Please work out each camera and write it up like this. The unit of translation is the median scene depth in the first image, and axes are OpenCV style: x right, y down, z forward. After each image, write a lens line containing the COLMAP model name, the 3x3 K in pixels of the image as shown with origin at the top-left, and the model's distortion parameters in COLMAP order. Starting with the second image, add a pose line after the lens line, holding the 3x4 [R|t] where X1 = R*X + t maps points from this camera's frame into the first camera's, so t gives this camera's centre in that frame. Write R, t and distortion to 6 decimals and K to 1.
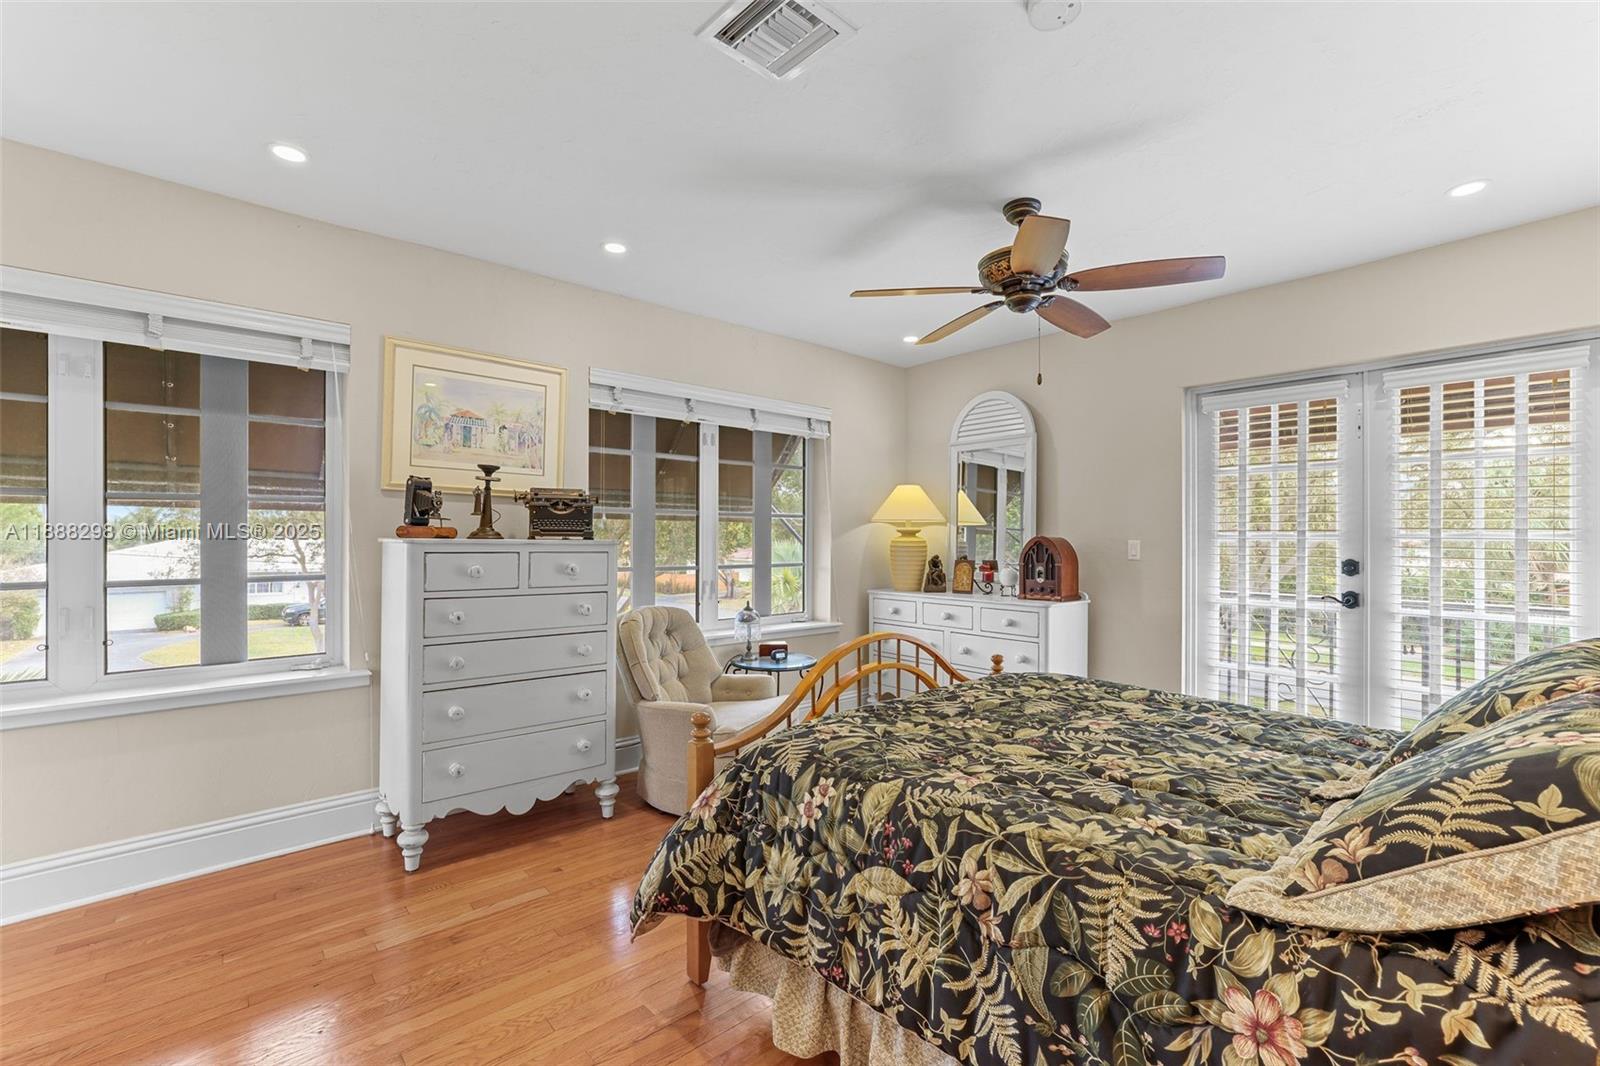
lens RADIAL K [[689.1, 0, 792.3], [0, 689.1, 540.3], [0, 0, 1]] dist [-0.001981, 0.000234]
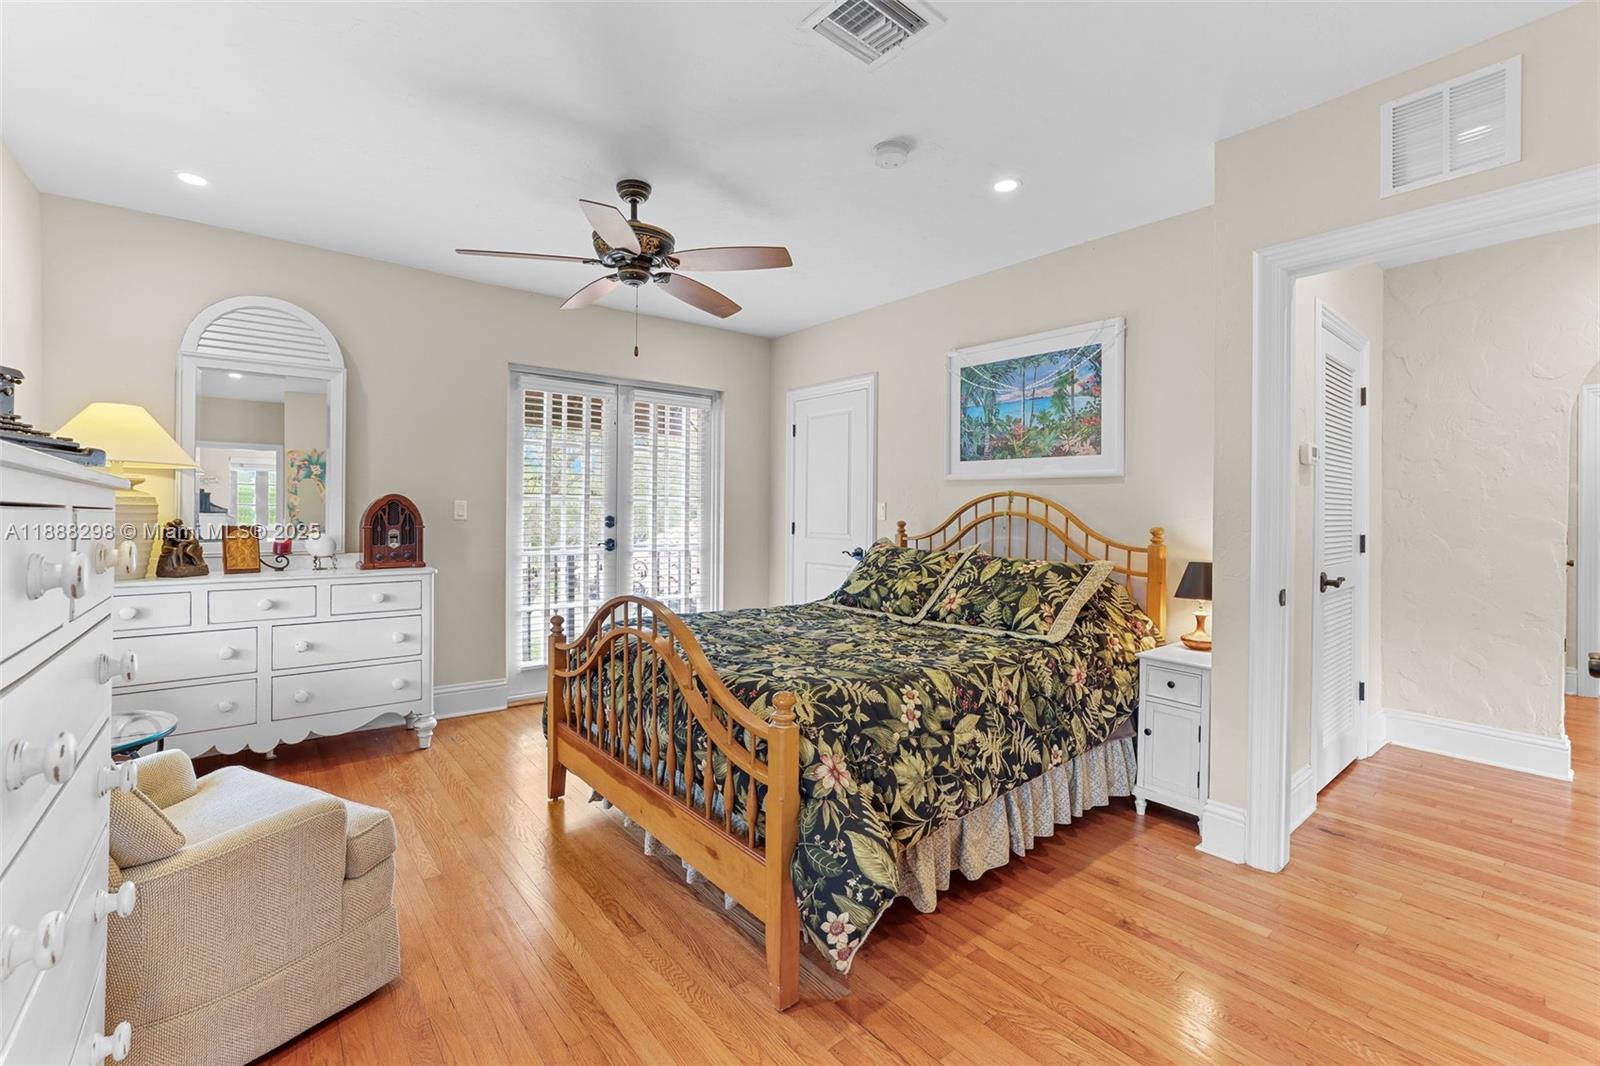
lens RADIAL K [[689.1, 0, 794.8], [0, 689.1, 515.7], [0, 0, 1]] dist [-0.001981, 0.000234]
pose [[0.033144, -0.007220, 0.999425, -1.156555], [-0.004223, 0.999964, 0.007364, 0.030350], [-0.999442, -0.004465, 0.033112, 1.128562]]
